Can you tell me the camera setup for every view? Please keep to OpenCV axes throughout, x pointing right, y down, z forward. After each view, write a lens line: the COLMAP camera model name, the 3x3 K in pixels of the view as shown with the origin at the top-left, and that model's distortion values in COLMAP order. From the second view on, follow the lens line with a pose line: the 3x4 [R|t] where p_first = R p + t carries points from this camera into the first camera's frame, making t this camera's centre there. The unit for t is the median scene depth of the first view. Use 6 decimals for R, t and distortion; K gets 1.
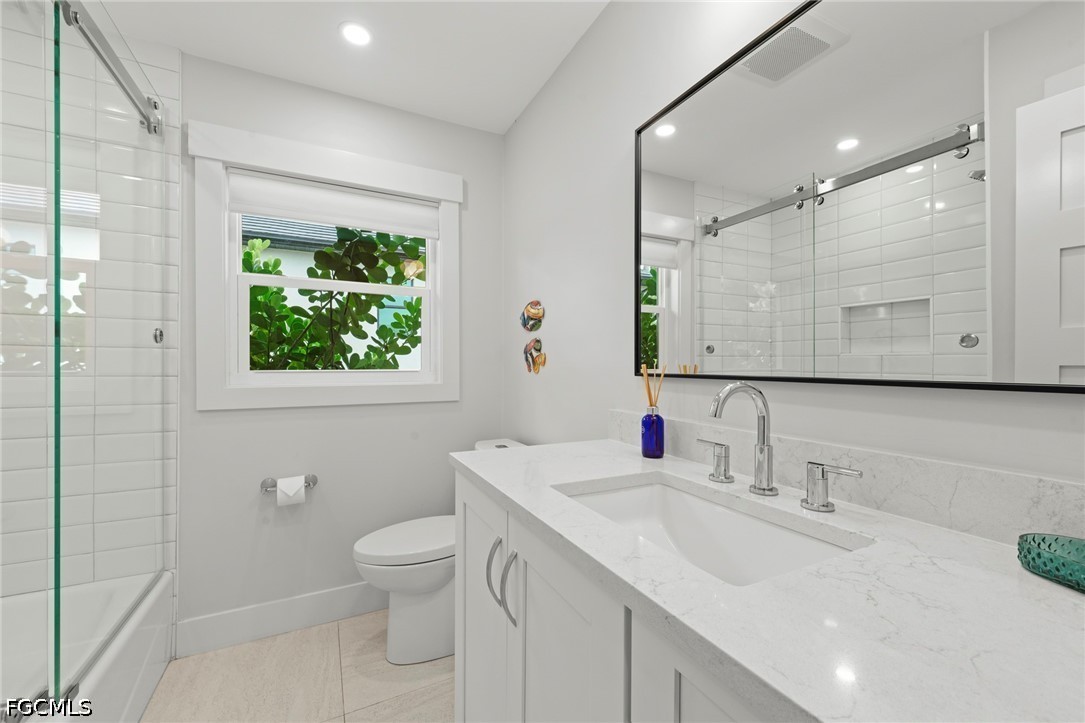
lens RADIAL K [[465.6, 0, 546.1], [0, 465.6, 363.3], [0, 0, 1]] dist [0.002855, 0.000393]
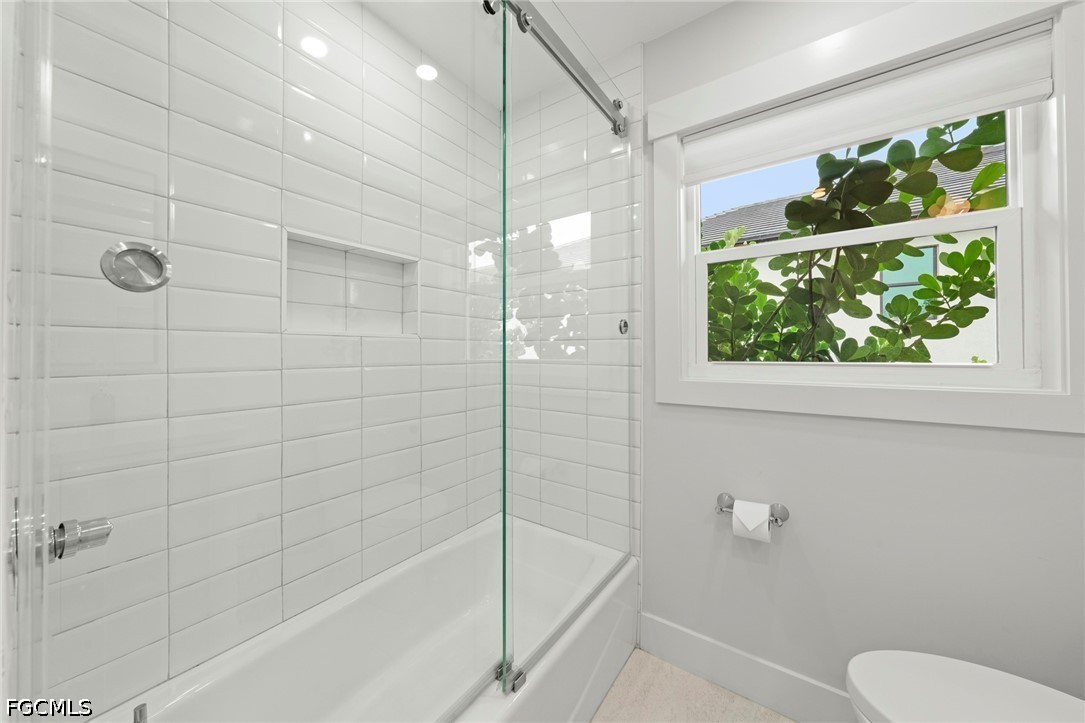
lens RADIAL K [[378.3, 0, 545.0], [0, 378.3, 351.6], [0, 0, 1]] dist [-0.005978, 0.000206]
pose [[0.479408, -0.004060, -0.877583, -0.140550], [0.003818, 0.999989, -0.002540, -0.002132], [0.877584, -0.002133, 0.479419, 0.345073]]
